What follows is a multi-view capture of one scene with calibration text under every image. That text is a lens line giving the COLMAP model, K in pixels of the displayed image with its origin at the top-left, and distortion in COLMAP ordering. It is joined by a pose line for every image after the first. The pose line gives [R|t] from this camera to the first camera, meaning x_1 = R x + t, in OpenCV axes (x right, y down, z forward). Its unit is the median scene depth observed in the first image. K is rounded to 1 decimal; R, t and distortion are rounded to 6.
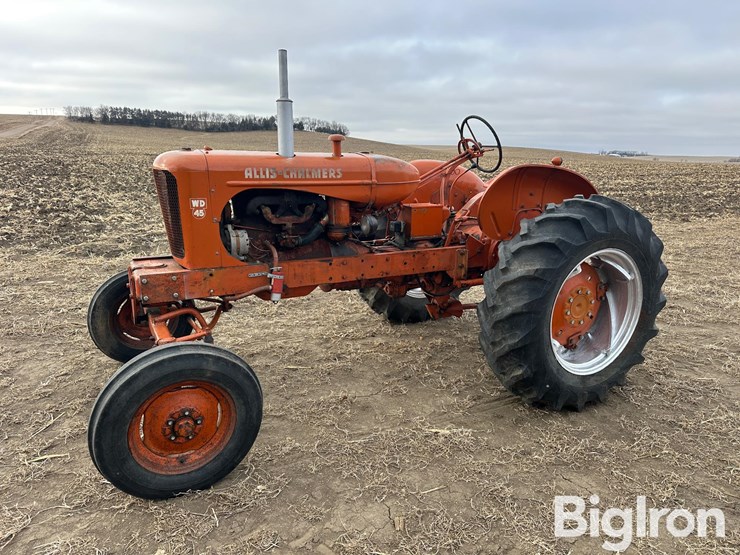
lens RADIAL K [[513.5, 0, 370.0], [0, 513.5, 277.5], [0, 0, 1]] dist [0.077589, -0.108687]
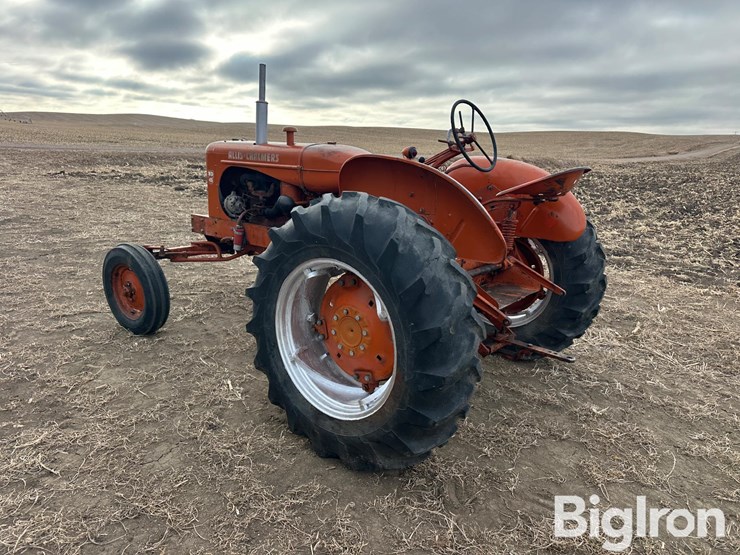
lens RADIAL K [[531.0, 0, 370.0], [0, 531.0, 277.5], [0, 0, 1]] dist [0.033184, -0.000281]
pose [[0.394005, 0.212127, -0.894294, 1.169929], [-0.254007, 0.960238, 0.115860, -0.130913], [0.883312, 0.181508, 0.432220, 0.688109]]
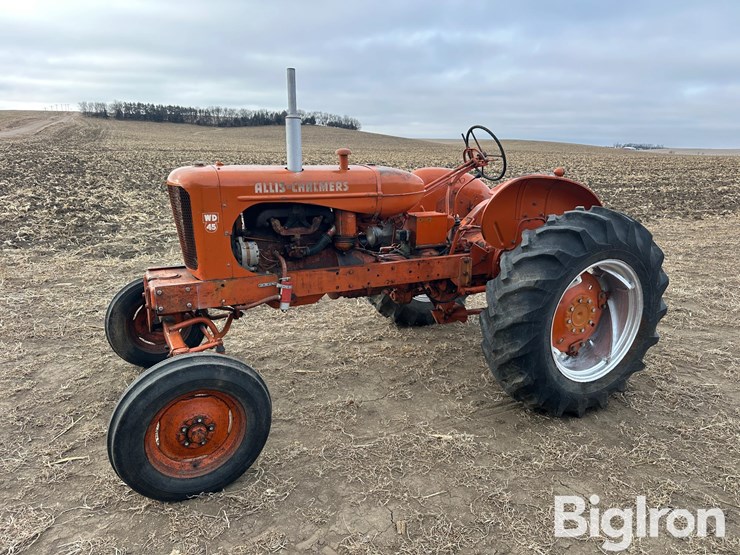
lens RADIAL K [[513.5, 0, 370.0], [0, 513.5, 277.5], [0, 0, 1]] dist [0.077589, -0.108687]
pose [[0.999743, 0.001249, -0.022615, 0.012226], [-0.000991, 0.999934, 0.011442, -0.030459], [0.022628, -0.011417, 0.999679, -0.032101]]
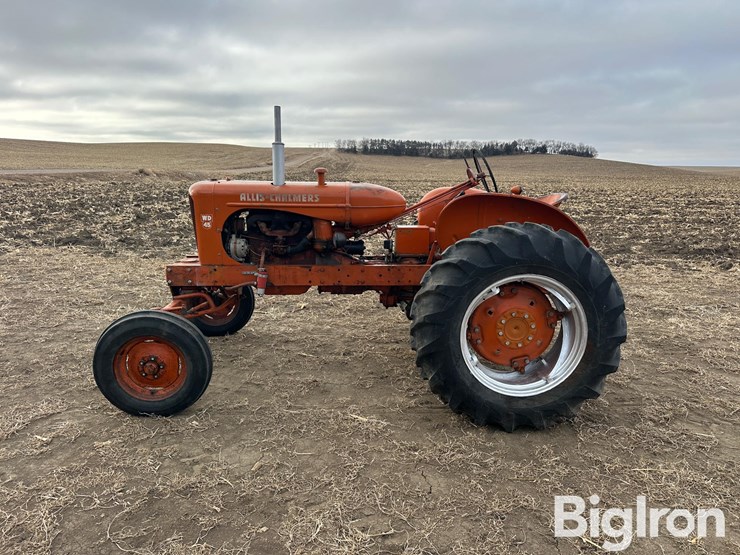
lens RADIAL K [[510.9, 0, 377.5], [0, 510.9, 268.1], [0, 0, 1]] dist [0.075836, -0.112127]
pose [[0.903345, 0.070880, -0.423018, 0.601445], [-0.096680, 0.994519, -0.039819, 0.002763], [0.417877, 0.076868, 0.905246, -0.054122]]
